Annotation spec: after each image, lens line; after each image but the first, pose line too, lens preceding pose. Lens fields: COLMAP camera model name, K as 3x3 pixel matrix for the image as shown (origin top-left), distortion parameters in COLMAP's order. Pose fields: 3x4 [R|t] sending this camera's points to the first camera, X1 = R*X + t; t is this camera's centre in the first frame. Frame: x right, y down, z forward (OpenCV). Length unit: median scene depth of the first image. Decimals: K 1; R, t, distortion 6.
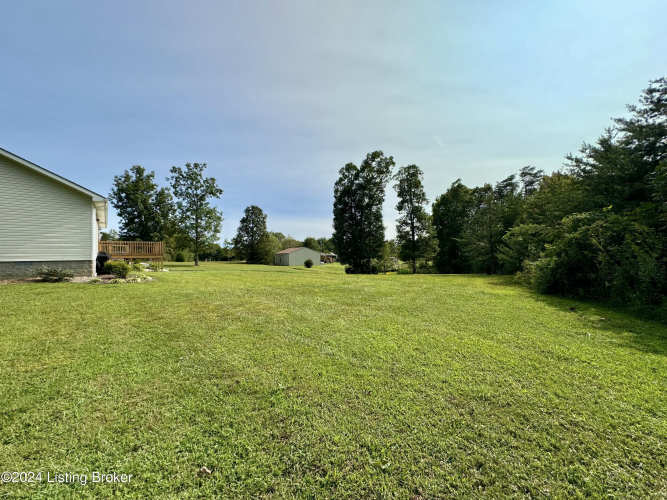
lens RADIAL K [[266.8, 0, 336.4], [0, 266.8, 251.3], [0, 0, 1]] dist [-0.000558, -0.000272]
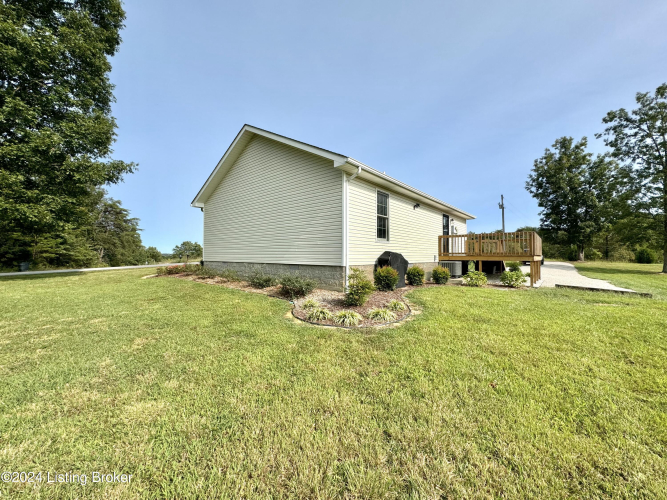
lens RADIAL K [[266.8, 0, 337.1], [0, 266.8, 247.1], [0, 0, 1]] dist [-0.000558, -0.000272]
pose [[0.153909, -0.013273, -0.987996, -0.086572], [0.011124, 0.999870, -0.011699, -0.001187], [0.988022, -0.009190, 0.154037, 0.239665]]
